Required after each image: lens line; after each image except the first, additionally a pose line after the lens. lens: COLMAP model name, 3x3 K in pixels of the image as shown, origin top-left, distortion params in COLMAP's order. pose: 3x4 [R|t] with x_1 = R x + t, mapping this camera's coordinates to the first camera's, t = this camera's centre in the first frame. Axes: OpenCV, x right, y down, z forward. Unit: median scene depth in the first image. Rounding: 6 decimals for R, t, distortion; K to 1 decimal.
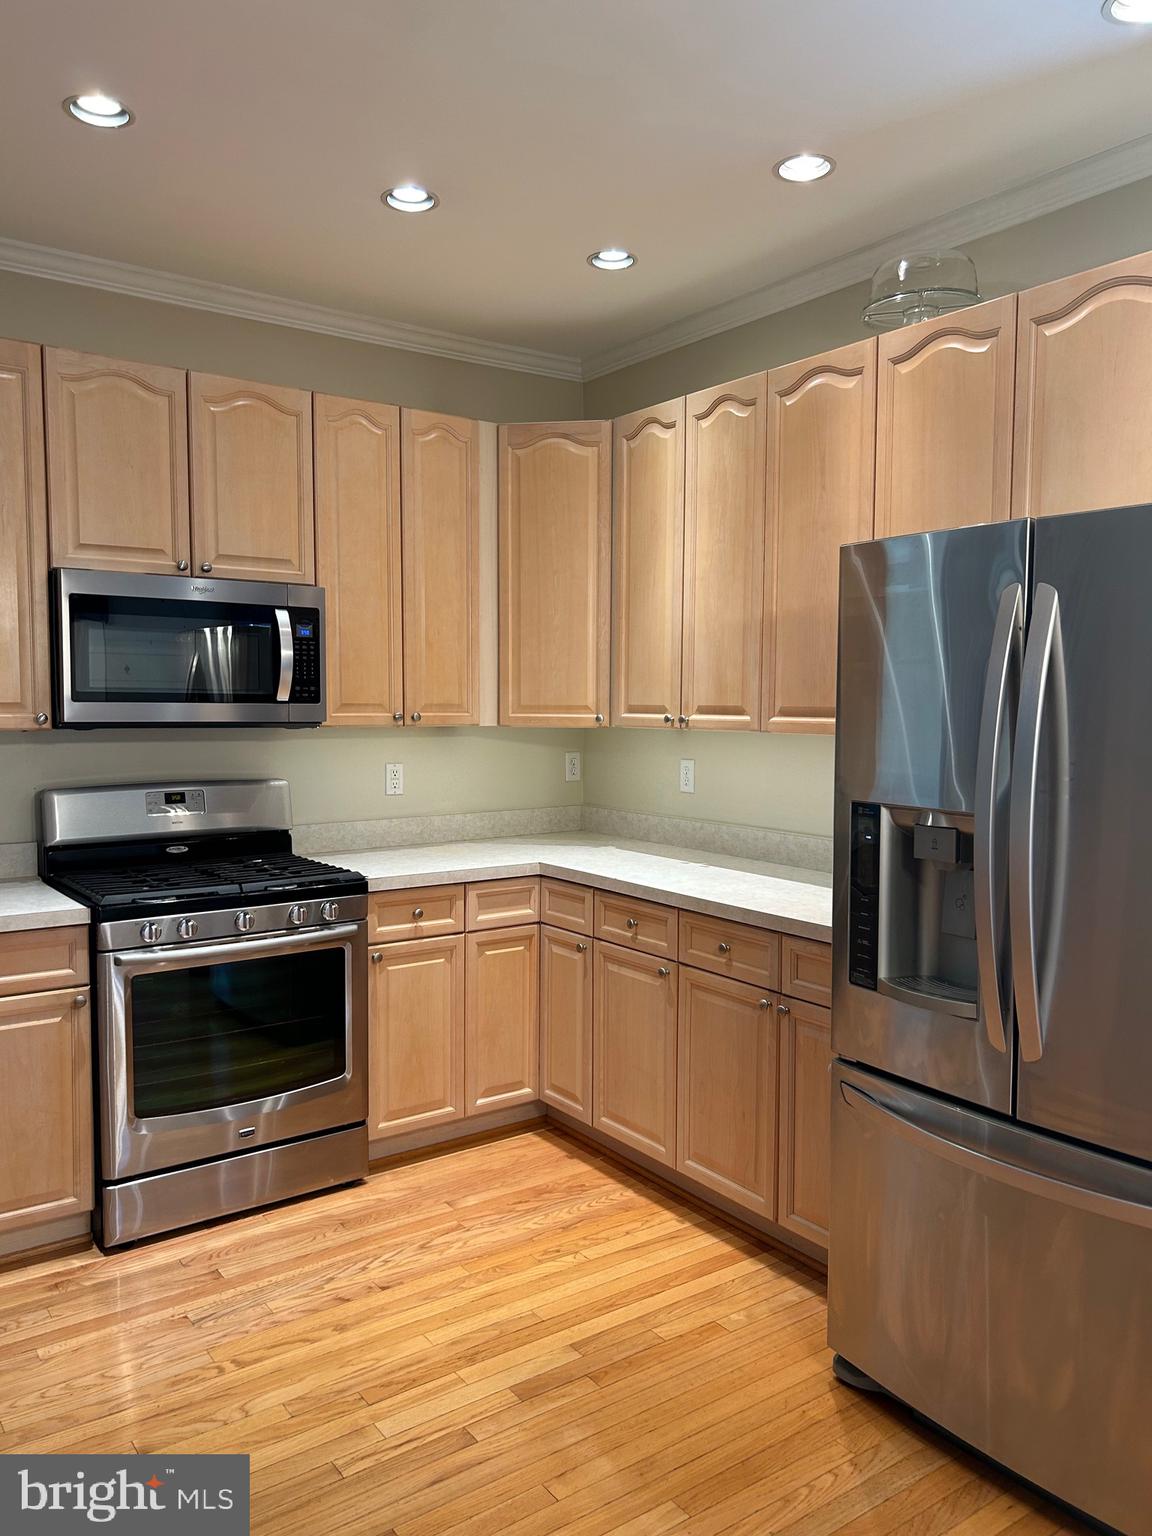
lens RADIAL K [[1158.6, 0, 584.6], [0, 1158.6, 783.4], [0, 0, 1]] dist [0.036467, -0.036605]
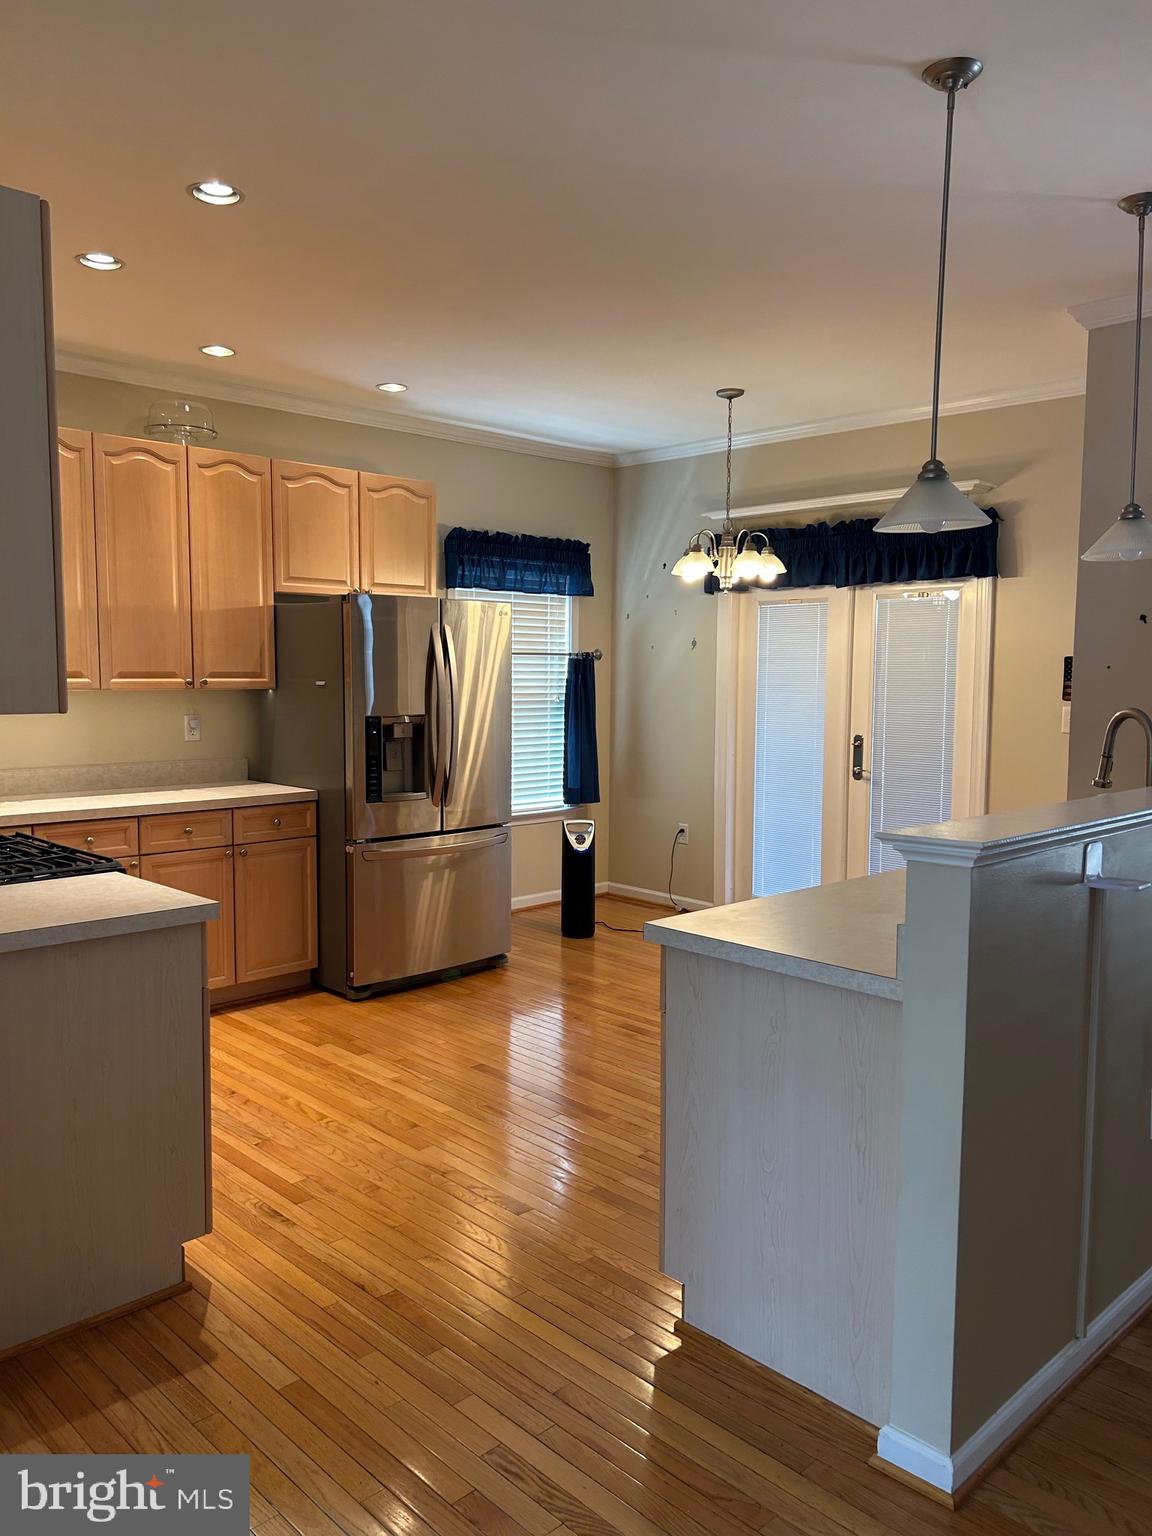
lens RADIAL K [[1158.6, 0, 577.9], [0, 1158.6, 760.9], [0, 0, 1]] dist [0.036467, -0.036605]
pose [[-0.142803, -0.088441, 0.985792, -1.549762], [0.069110, 0.992678, 0.099070, -0.069336], [-0.987335, 0.082276, -0.135646, 0.741199]]
